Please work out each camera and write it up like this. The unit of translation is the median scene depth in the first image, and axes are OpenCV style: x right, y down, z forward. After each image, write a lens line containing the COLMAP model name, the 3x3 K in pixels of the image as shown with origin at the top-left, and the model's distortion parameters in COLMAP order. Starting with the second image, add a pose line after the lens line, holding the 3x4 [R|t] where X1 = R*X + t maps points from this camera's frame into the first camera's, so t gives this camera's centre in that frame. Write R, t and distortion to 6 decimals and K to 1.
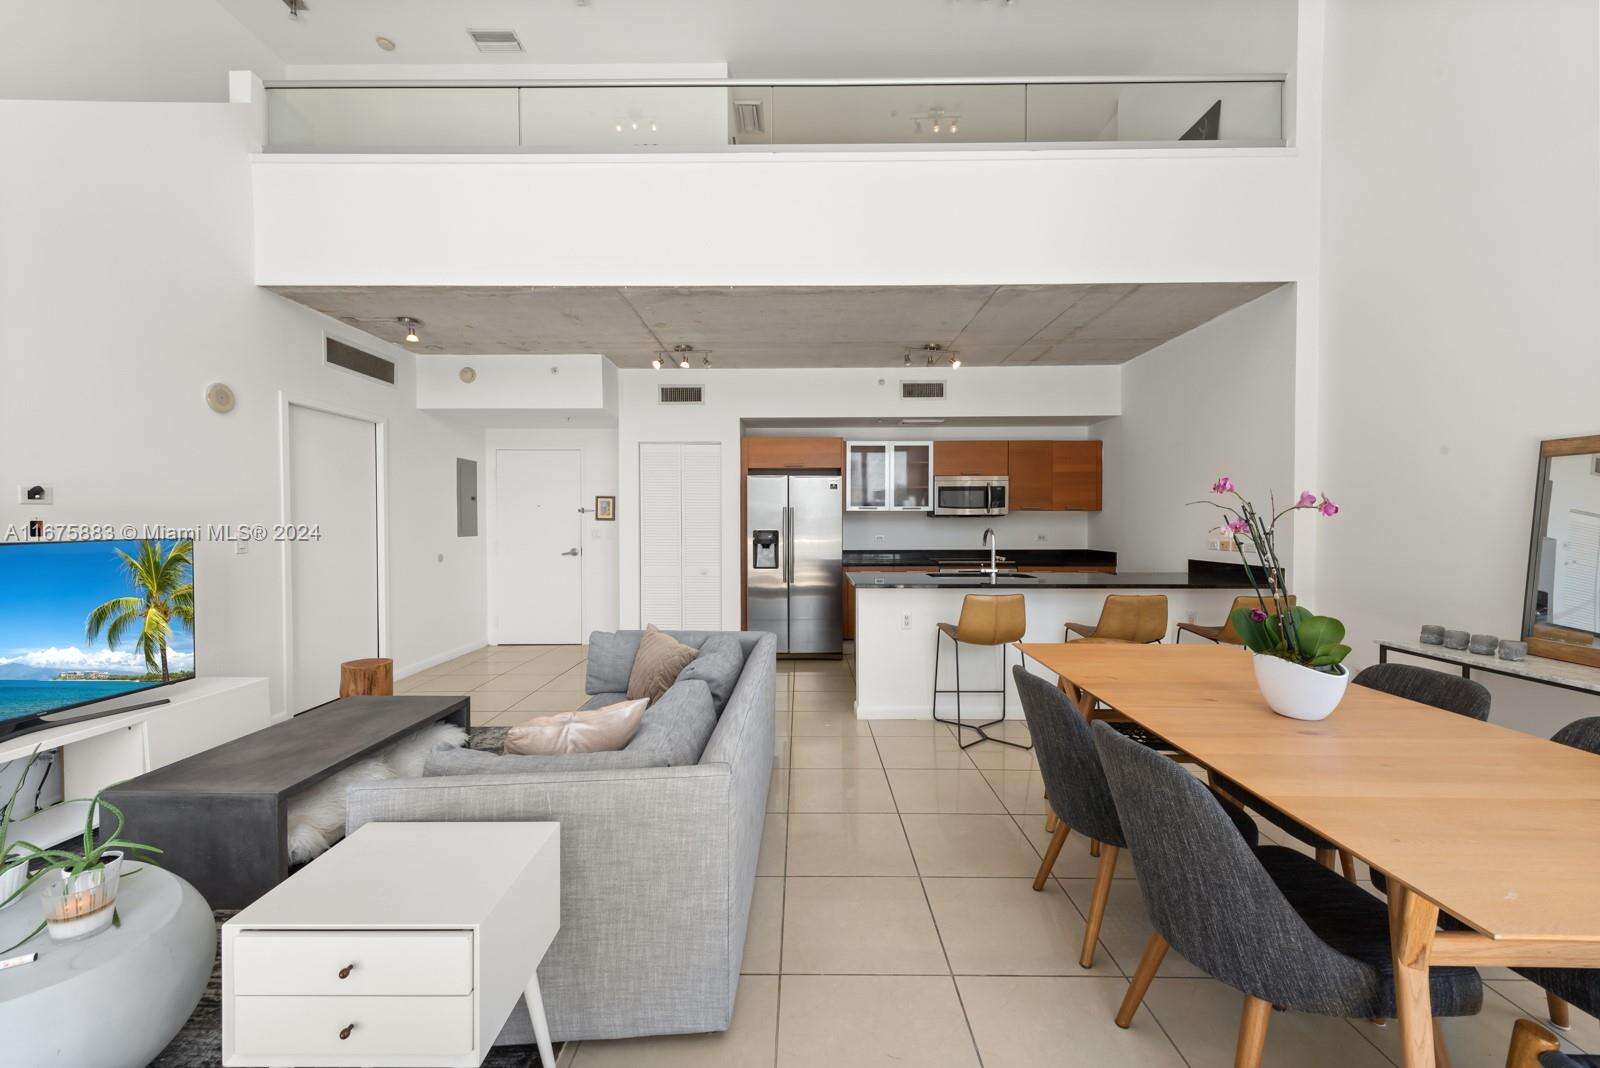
lens RADIAL K [[624.6, 0, 796.3], [0, 624.6, 519.6], [0, 0, 1]] dist [0.010594, -0.000074]
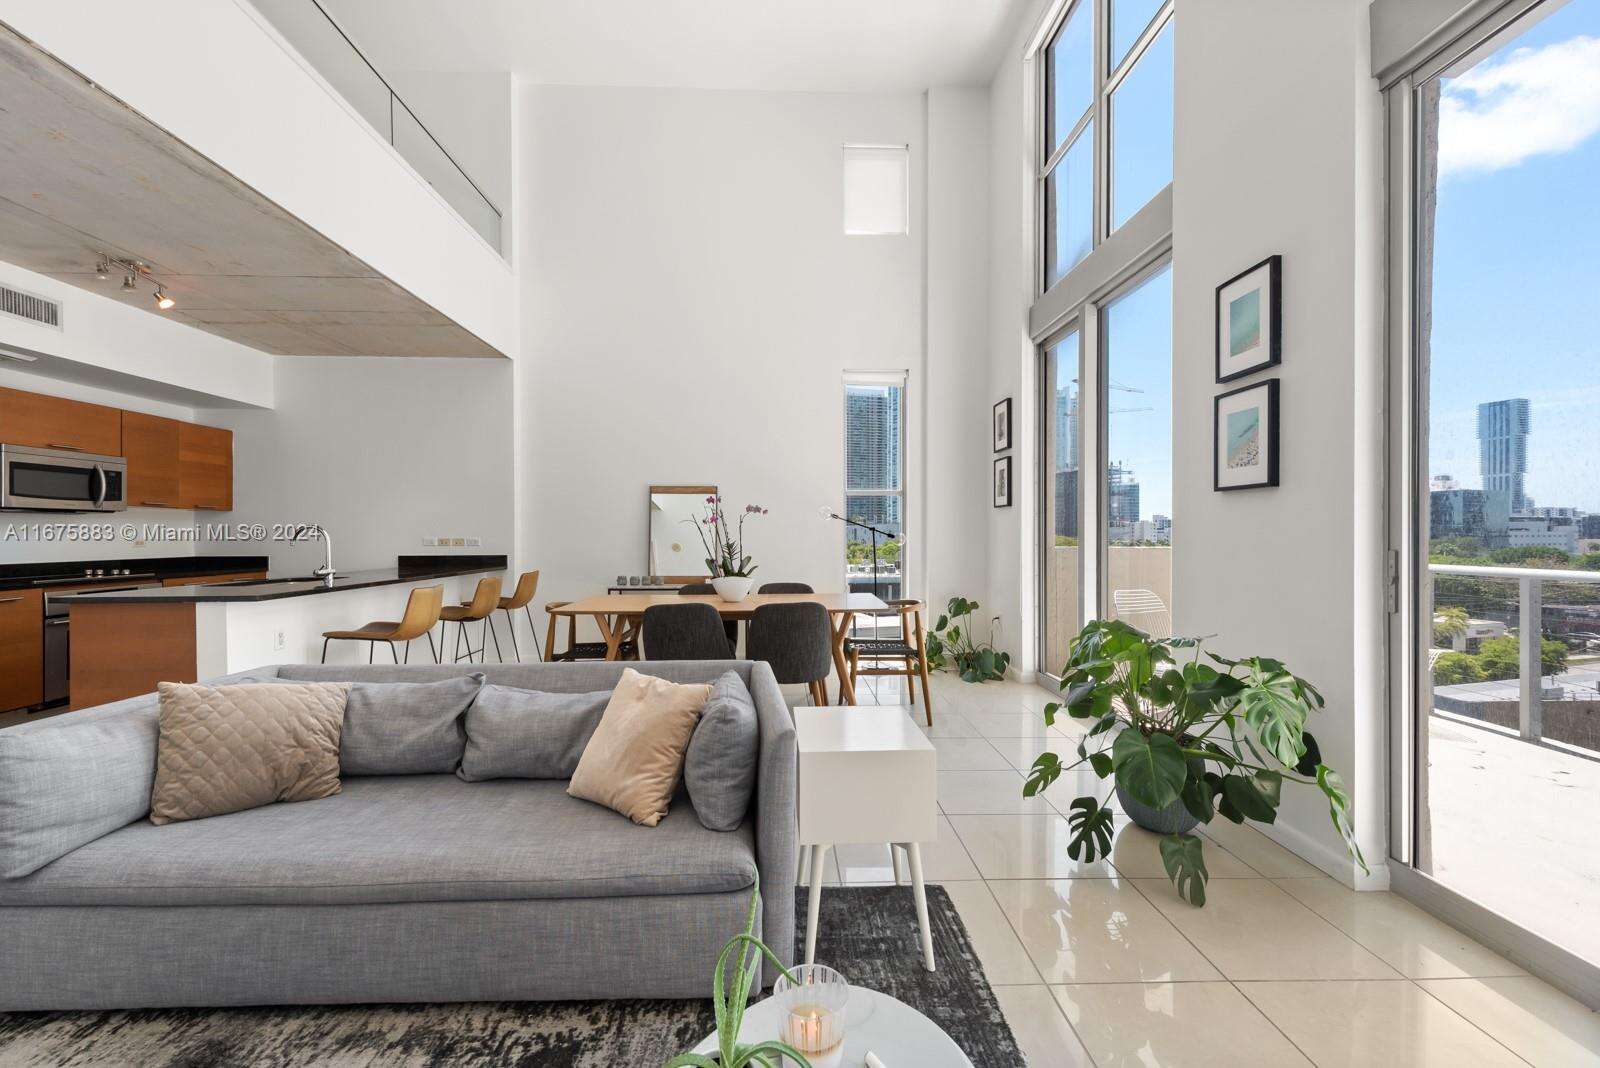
lens RADIAL K [[626.4, 0, 800.0], [0, 626.4, 534.0], [0, 0, 1]] dist [0.001001, -0.000046]
pose [[-0.050318, 0.001115, 0.998733, -0.465794], [-0.002698, 0.999996, -0.001253, 0.018736], [-0.998730, -0.002758, -0.050315, 0.269431]]
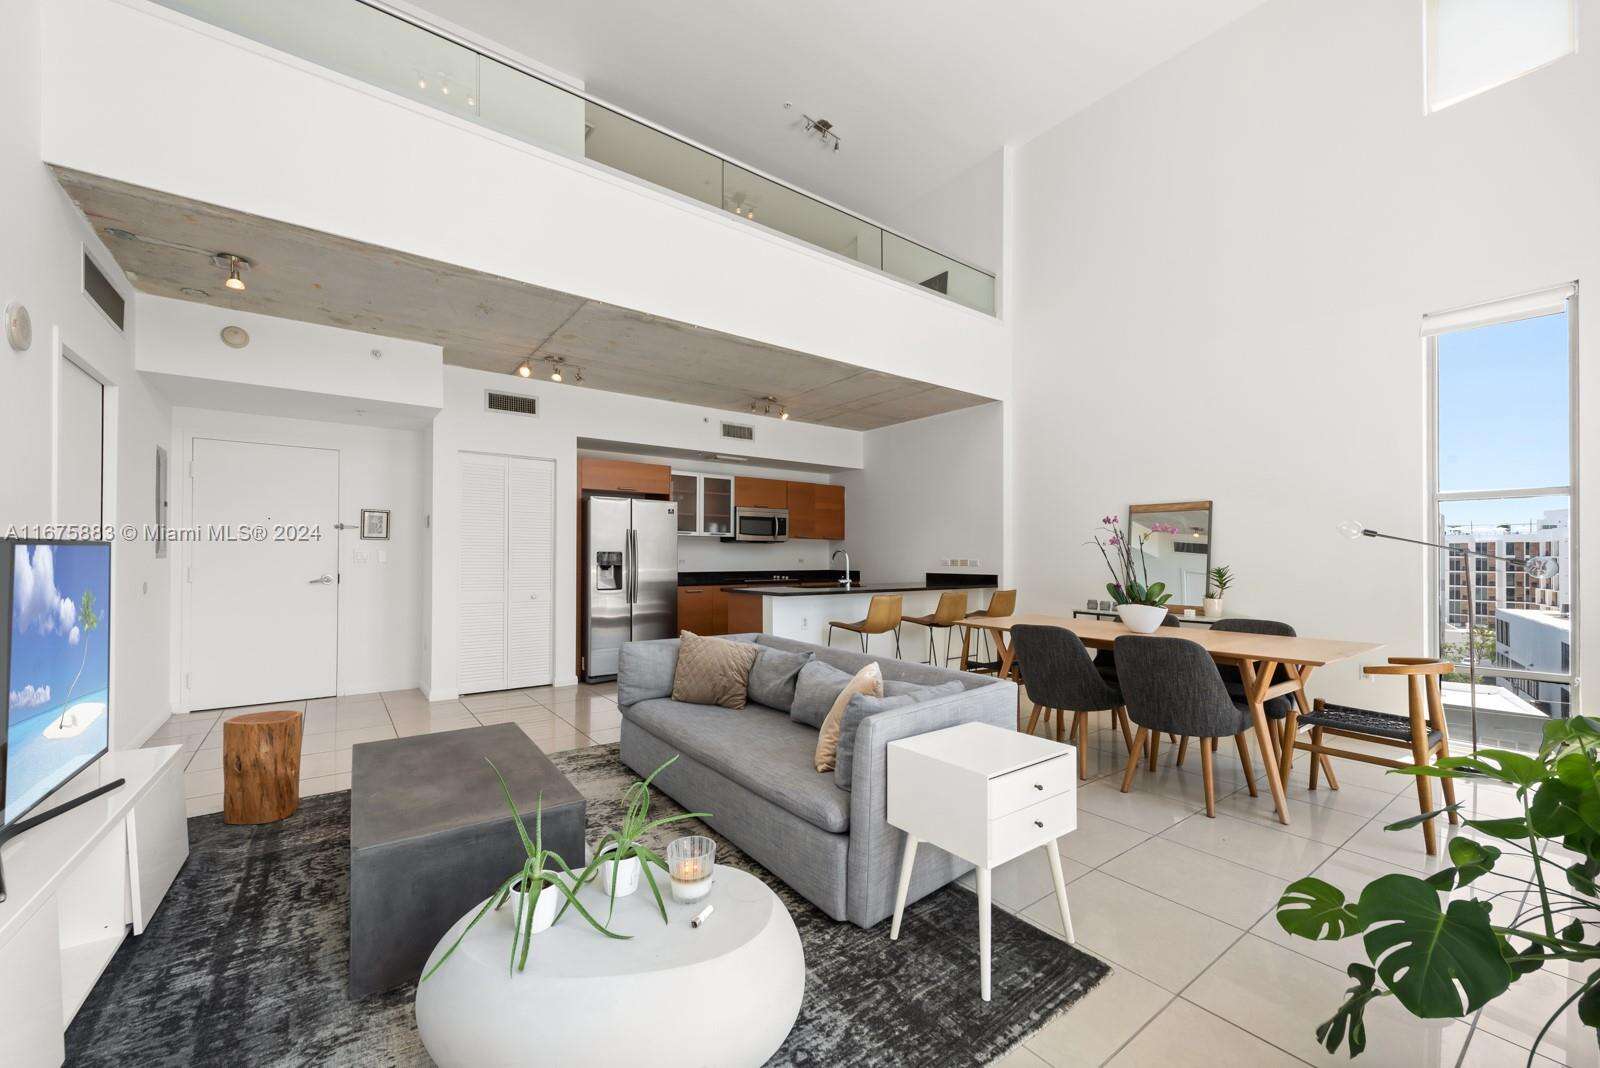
lens RADIAL K [[629.0, 0, 799.0], [0, 629.0, 552.9], [0, 0, 1]] dist [0.000887, -0.000197]
pose [[0.794823, 0.007643, 0.606793, -0.421701], [-0.009080, 0.999959, -0.000701, 0.016577], [-0.606774, -0.004952, 0.794859, 0.008326]]
